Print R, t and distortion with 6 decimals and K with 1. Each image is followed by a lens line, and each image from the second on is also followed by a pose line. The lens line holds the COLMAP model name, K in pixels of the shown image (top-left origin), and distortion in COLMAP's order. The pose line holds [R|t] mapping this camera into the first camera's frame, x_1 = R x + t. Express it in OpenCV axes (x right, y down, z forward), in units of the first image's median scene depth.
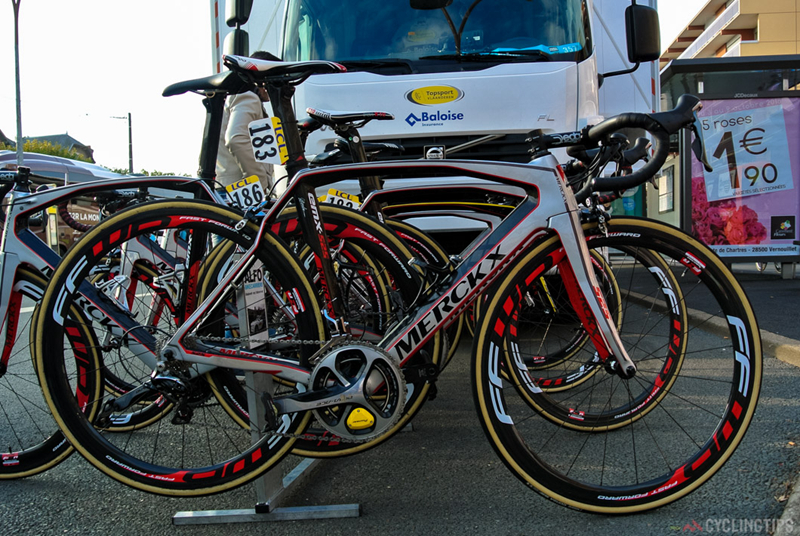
lens RADIAL K [[785.4, 0, 400.0], [0, 785.4, 268.0], [0, 0, 1]] dist [-0.050696, -0.004918]
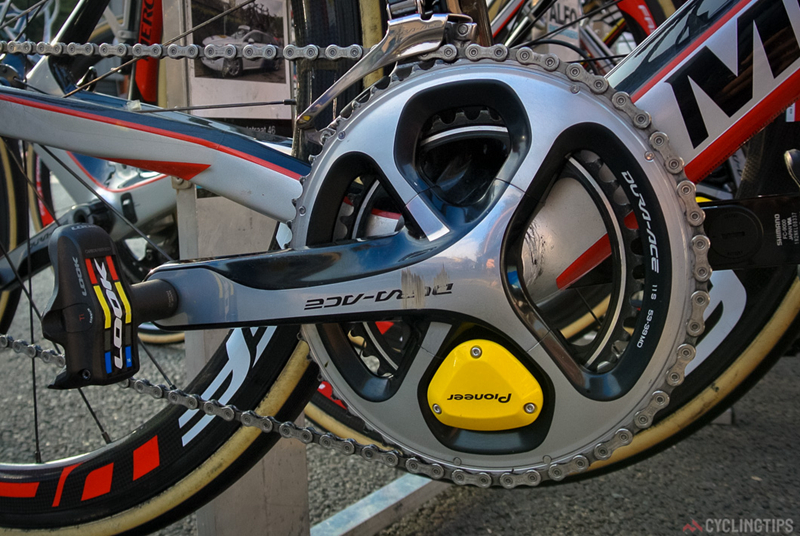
lens RADIAL K [[785.4, 0, 400.0], [0, 785.4, 268.0], [0, 0, 1]] dist [-0.050696, -0.004918]
pose [[0.913592, 0.083108, -0.398048, 0.015405], [-0.055037, 0.995156, 0.081456, 0.139872], [0.402890, -0.052510, 0.913741, 0.779393]]
